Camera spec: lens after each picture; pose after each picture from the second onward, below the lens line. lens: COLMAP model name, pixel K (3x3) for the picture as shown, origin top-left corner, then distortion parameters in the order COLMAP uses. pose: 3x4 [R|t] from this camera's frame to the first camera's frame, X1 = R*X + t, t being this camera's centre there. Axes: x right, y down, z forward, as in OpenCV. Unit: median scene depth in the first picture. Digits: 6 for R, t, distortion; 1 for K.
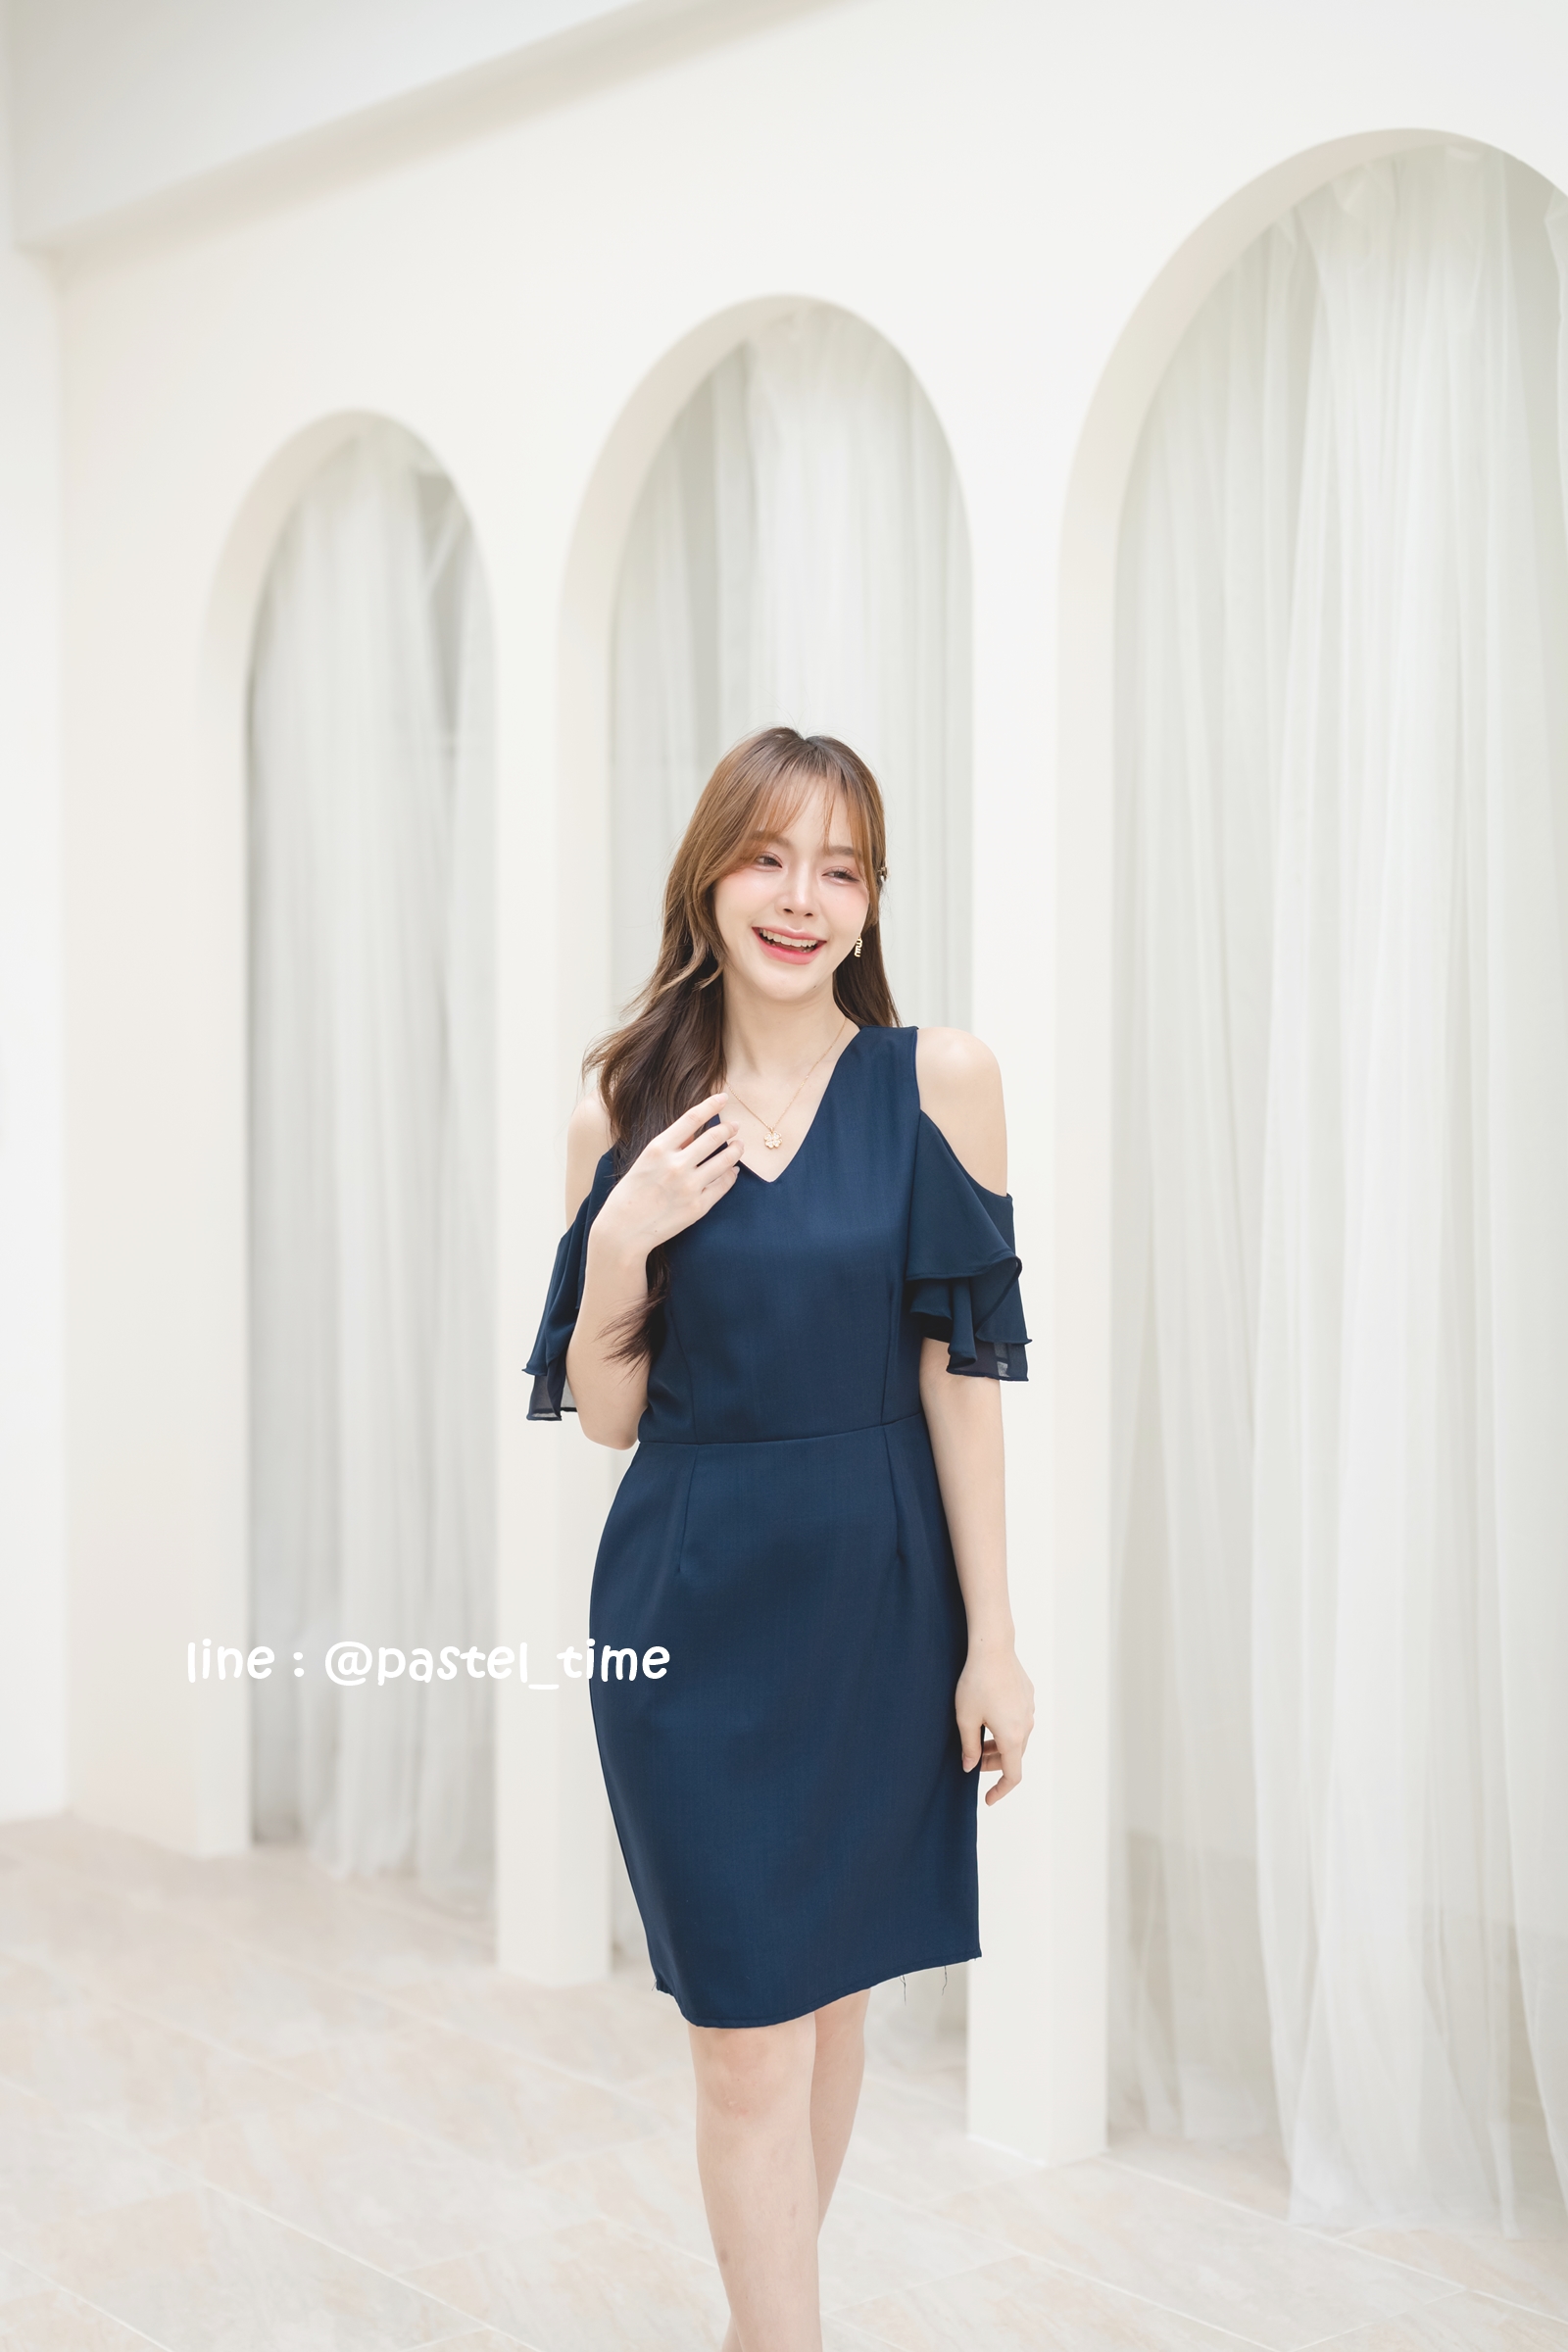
lens RADIAL K [[3386.2, 0, 799.7], [0, 3386.2, 1158.1], [0, 0, 1]] dist [0.006268, 0.000000]
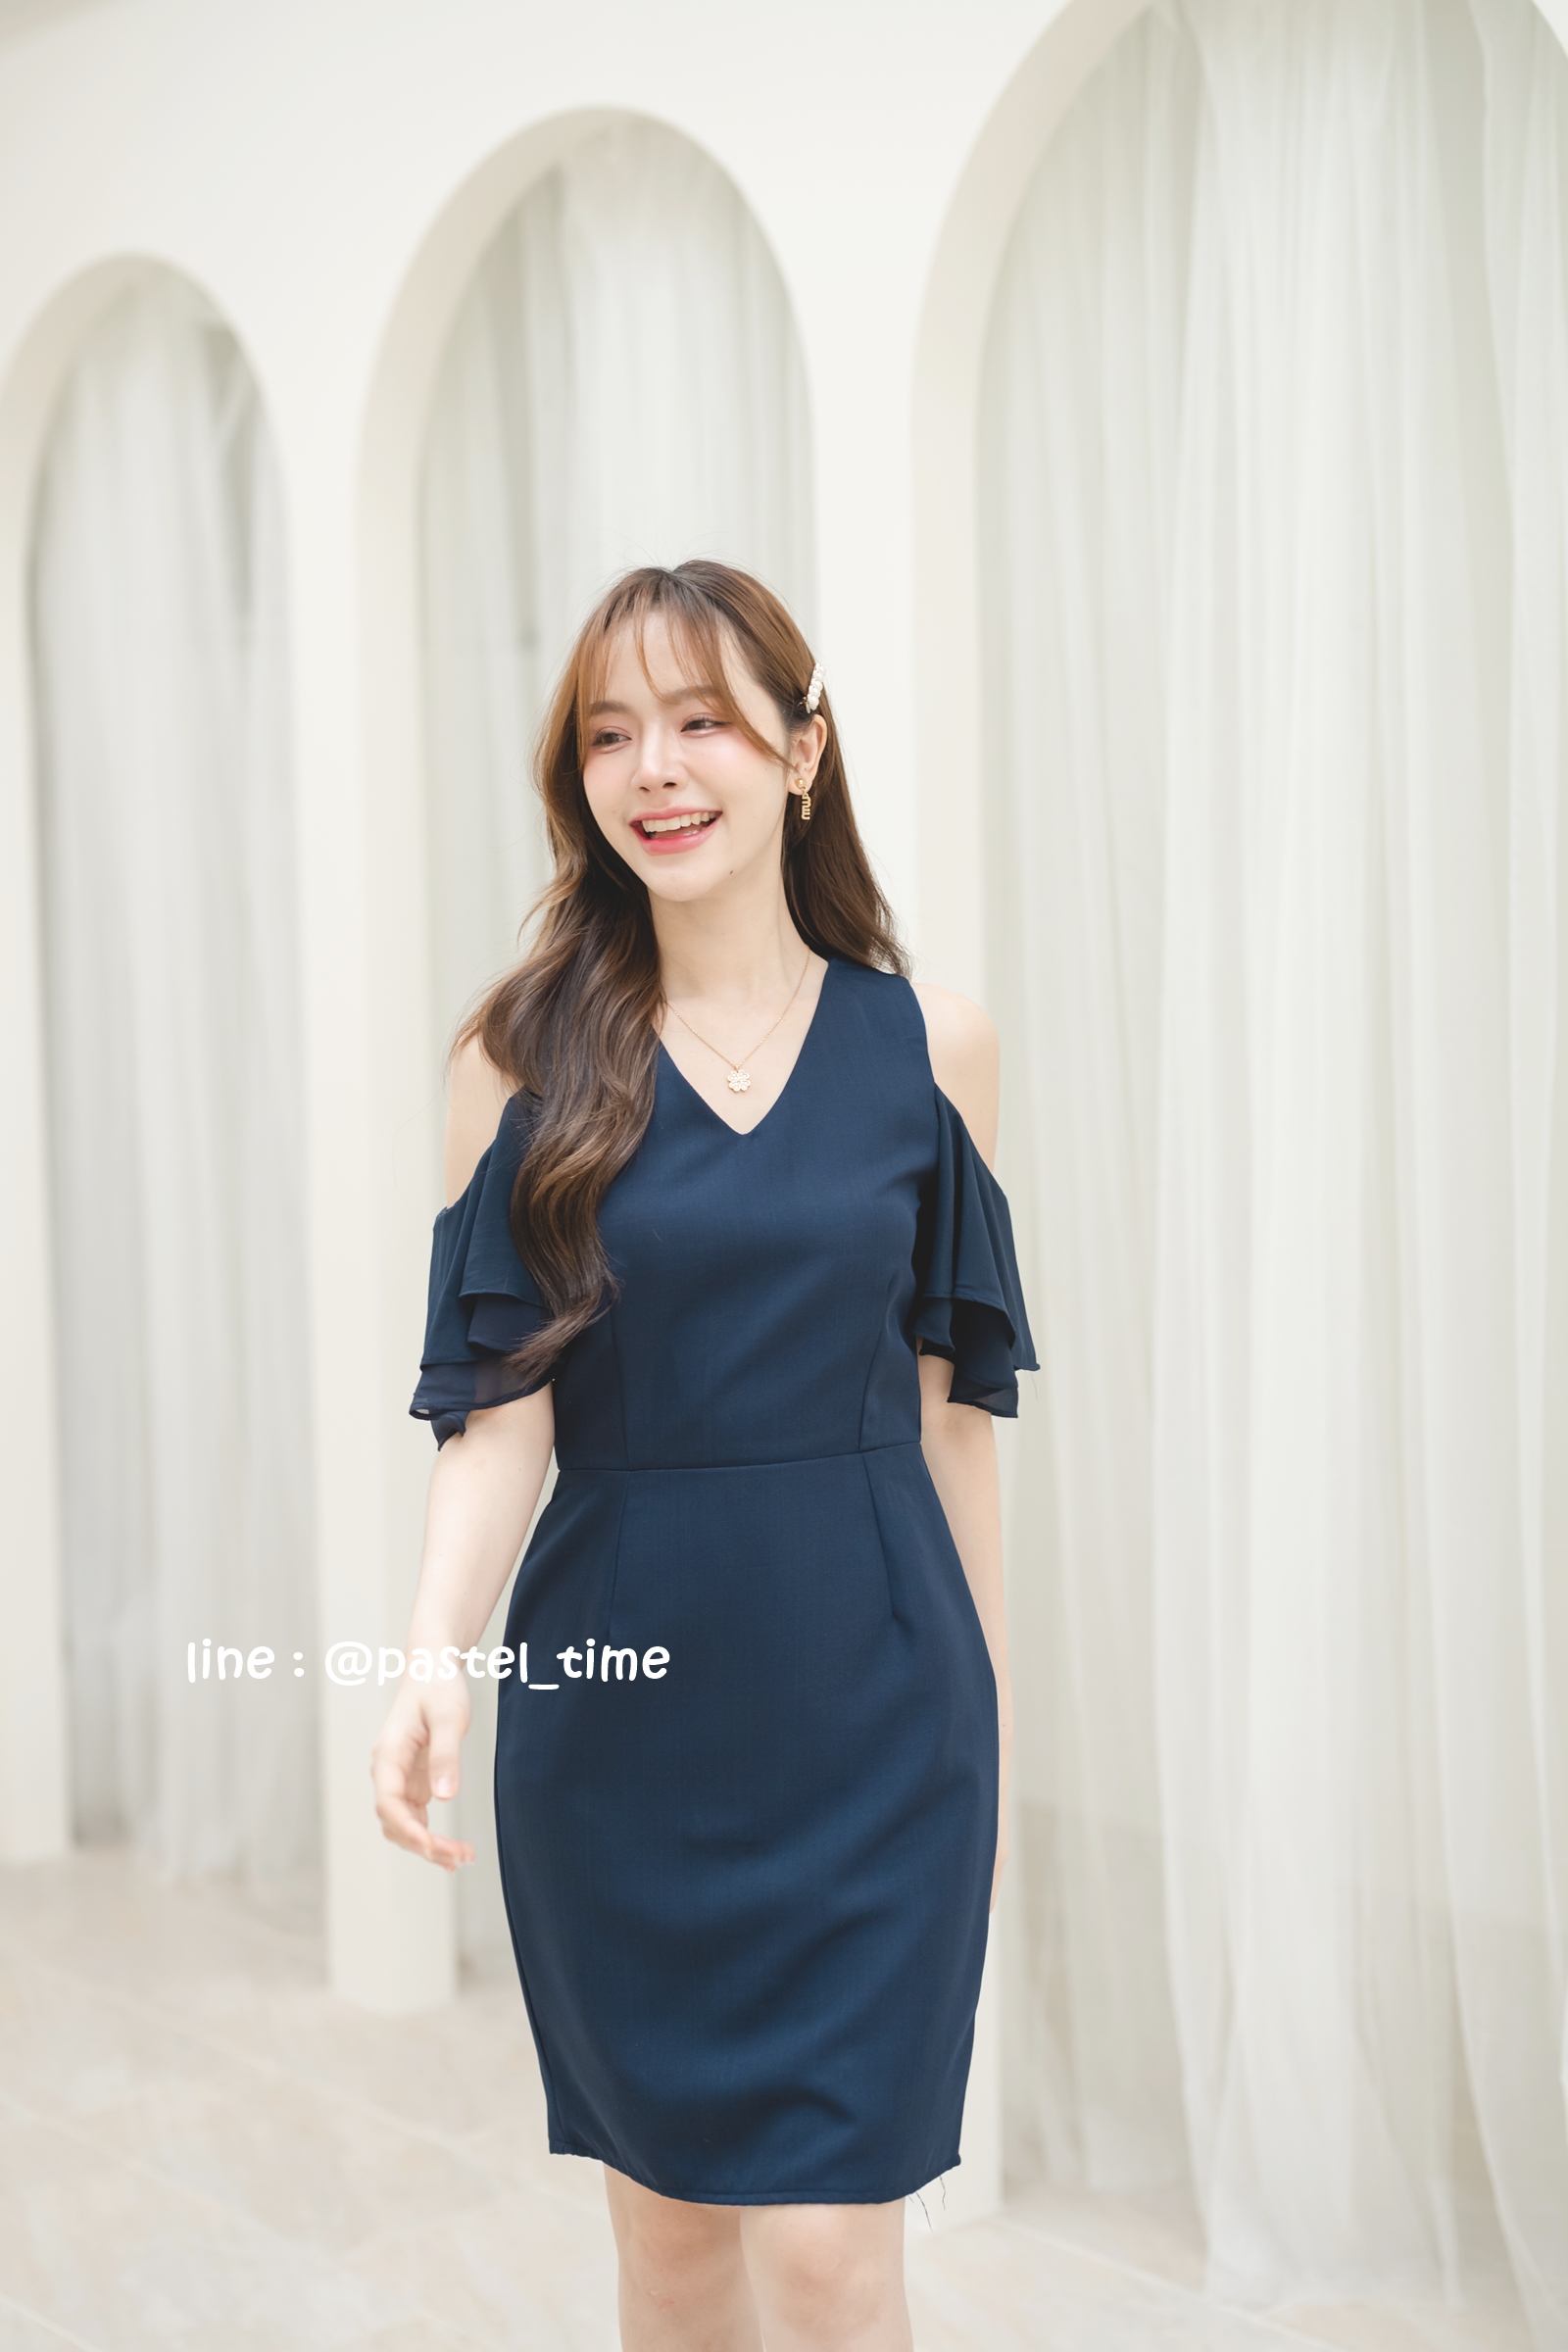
lens RADIAL K [[3386.2, 0, 784.3], [0, 3386.2, 1178.0], [0, 0, 1]] dist [0.006268, 0.000000]
pose [[0.999539, -0.022083, 0.020840, 0.019795], [0.021180, 0.998867, 0.042620, -0.015494], [-0.021758, -0.042159, 0.998874, 0.115405]]
